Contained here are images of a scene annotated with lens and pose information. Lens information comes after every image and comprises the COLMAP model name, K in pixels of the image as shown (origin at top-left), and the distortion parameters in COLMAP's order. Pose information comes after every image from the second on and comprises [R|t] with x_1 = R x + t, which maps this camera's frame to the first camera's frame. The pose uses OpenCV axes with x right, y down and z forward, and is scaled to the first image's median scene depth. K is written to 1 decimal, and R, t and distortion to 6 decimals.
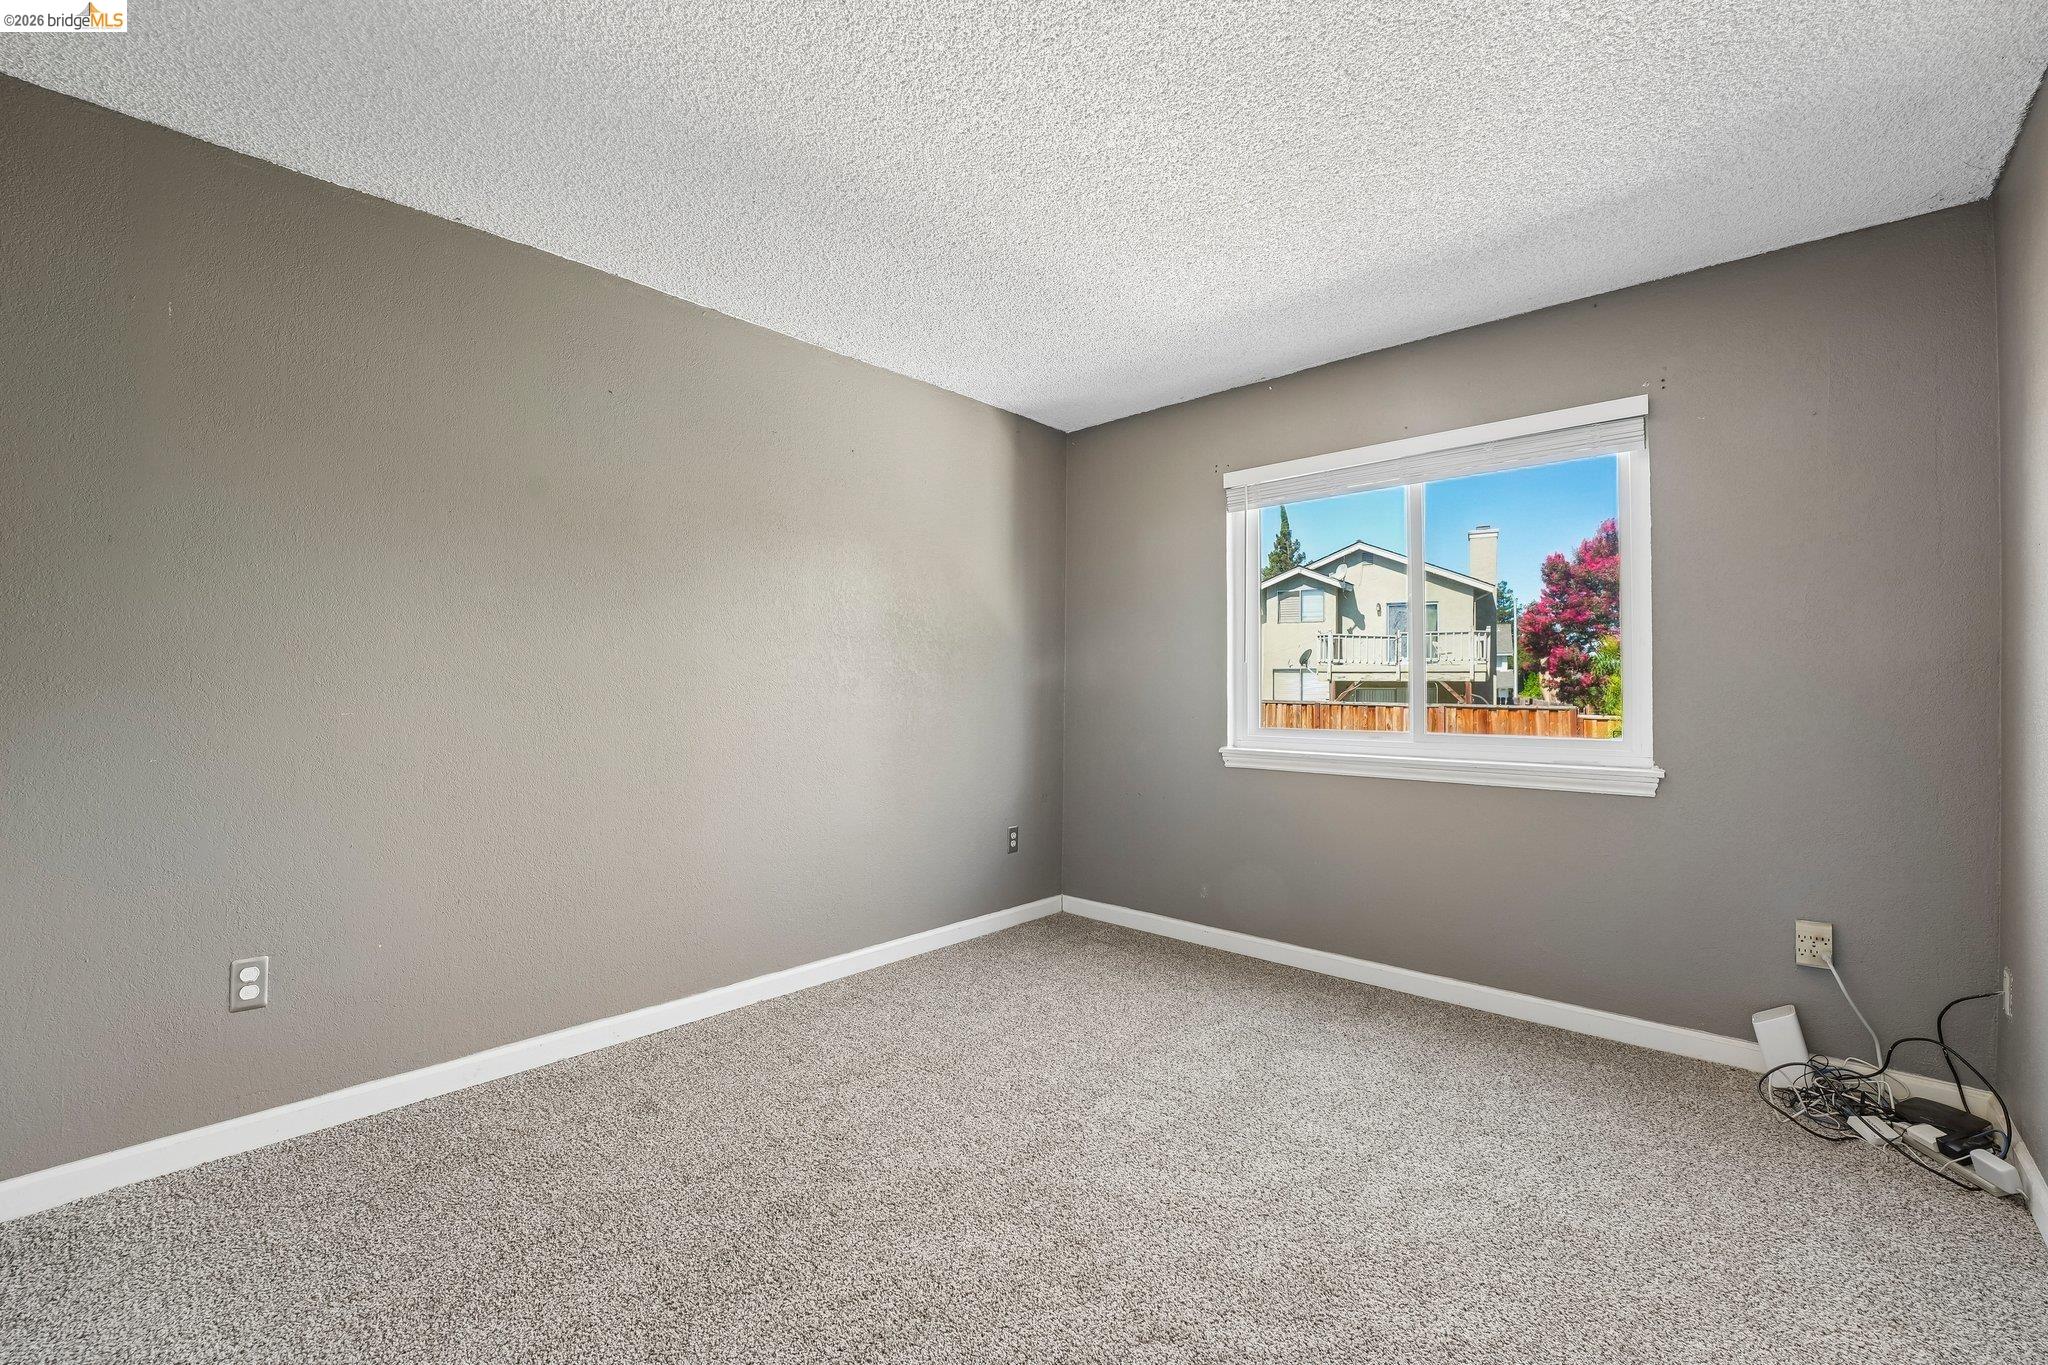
lens RADIAL K [[832.3, 0, 1014.1], [0, 832.3, 685.9], [0, 0, 1]] dist [-0.032558, 0.004290]
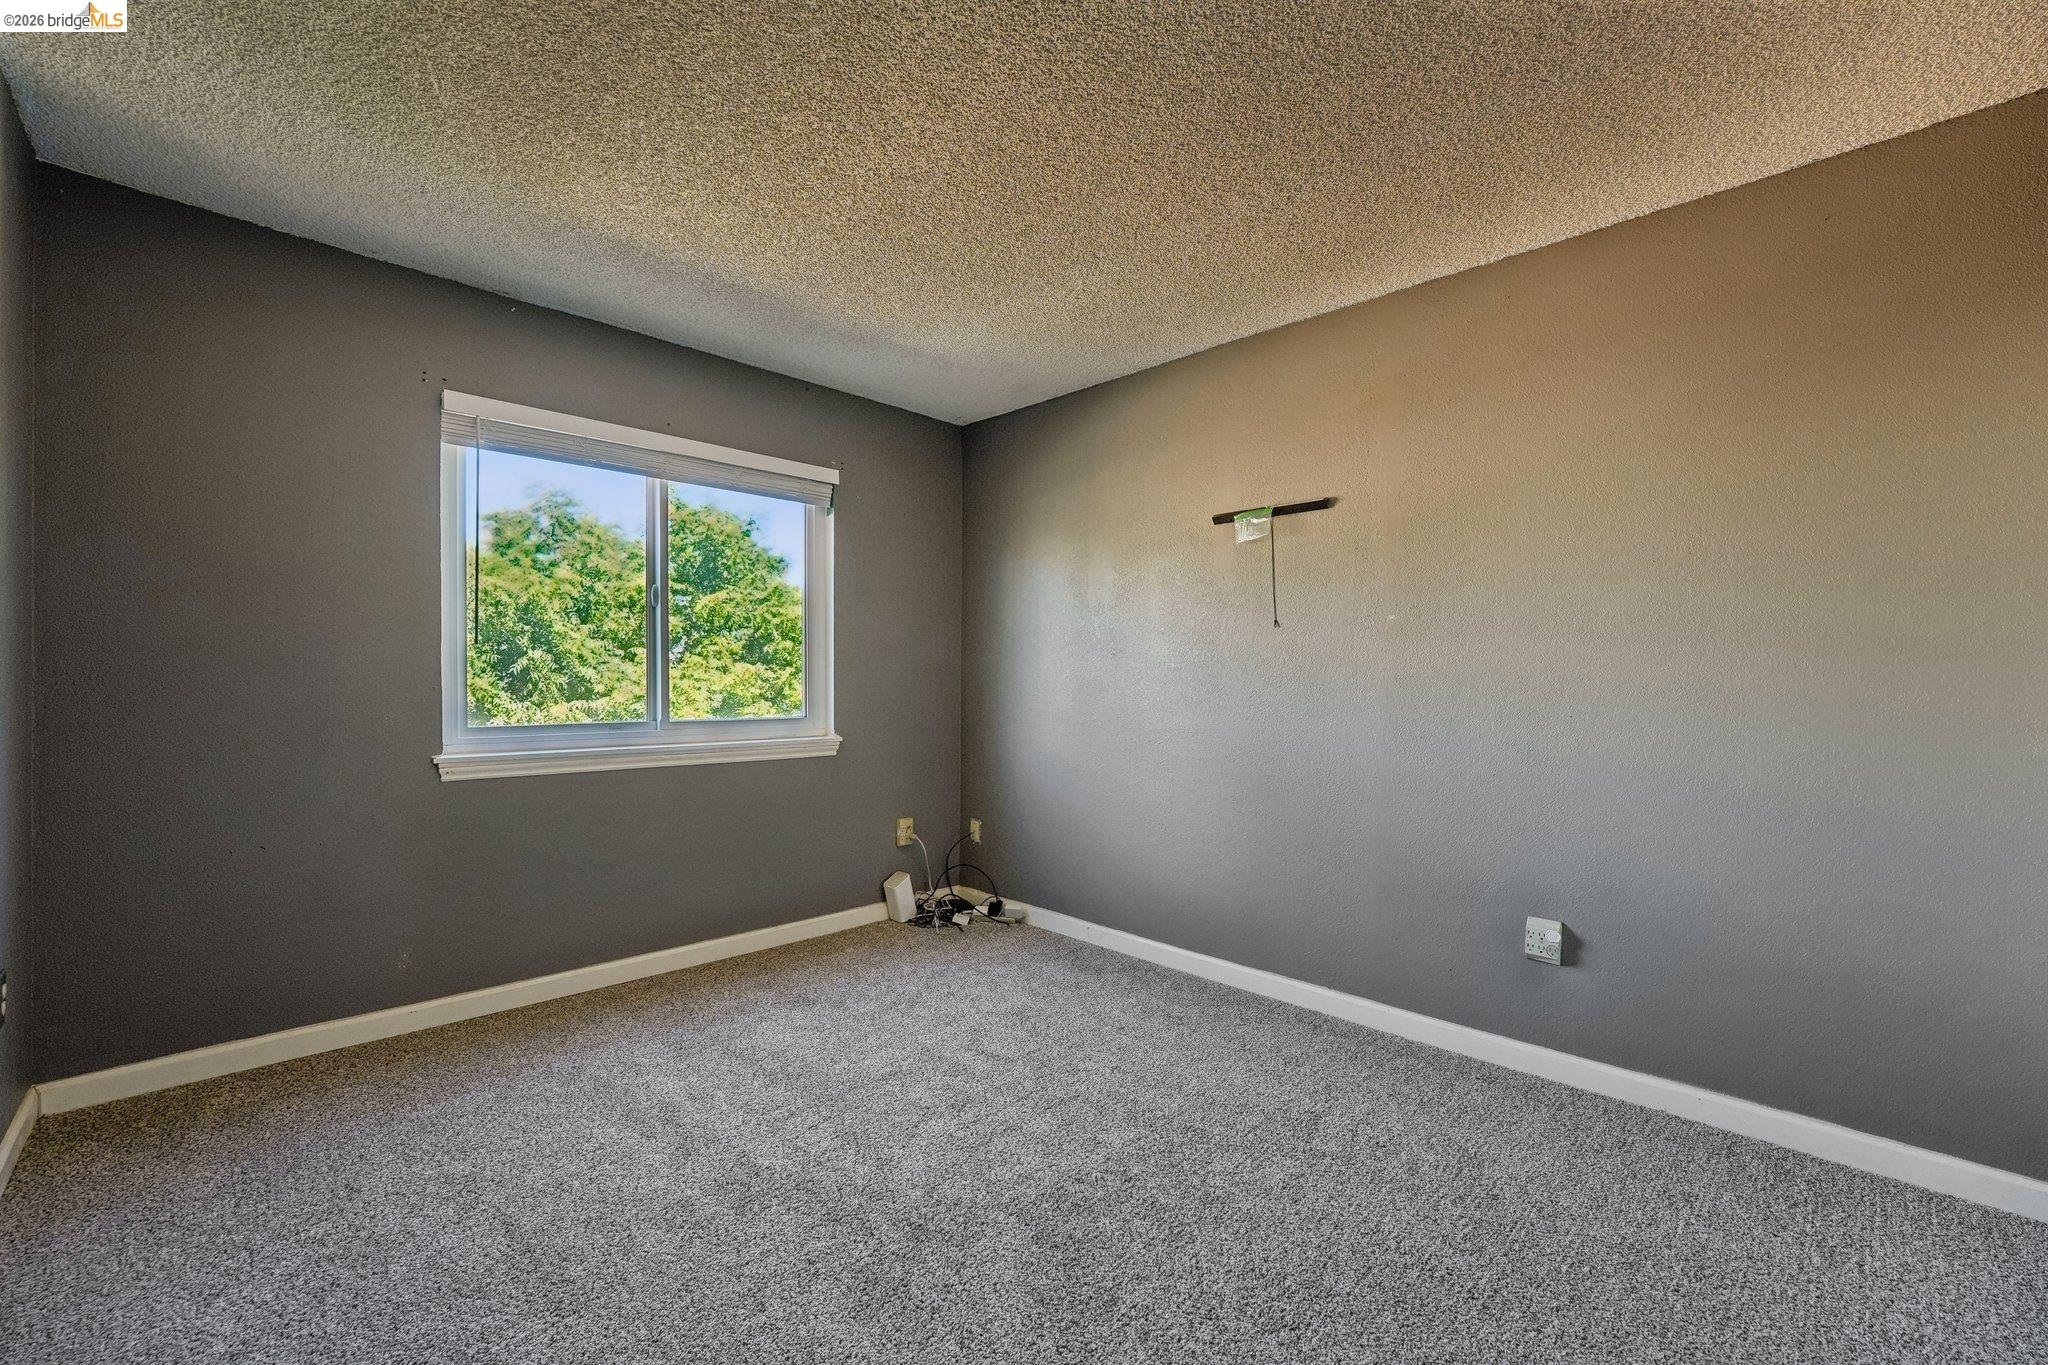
lens RADIAL K [[832.3, 0, 1015.1], [0, 832.3, 687.9], [0, 0, 1]] dist [-0.032558, 0.004290]
pose [[0.035977, -0.007556, 0.999324, -0.601986], [-0.006547, 0.999948, 0.007796, 0.005125], [-0.999331, -0.006823, 0.035926, 0.590045]]
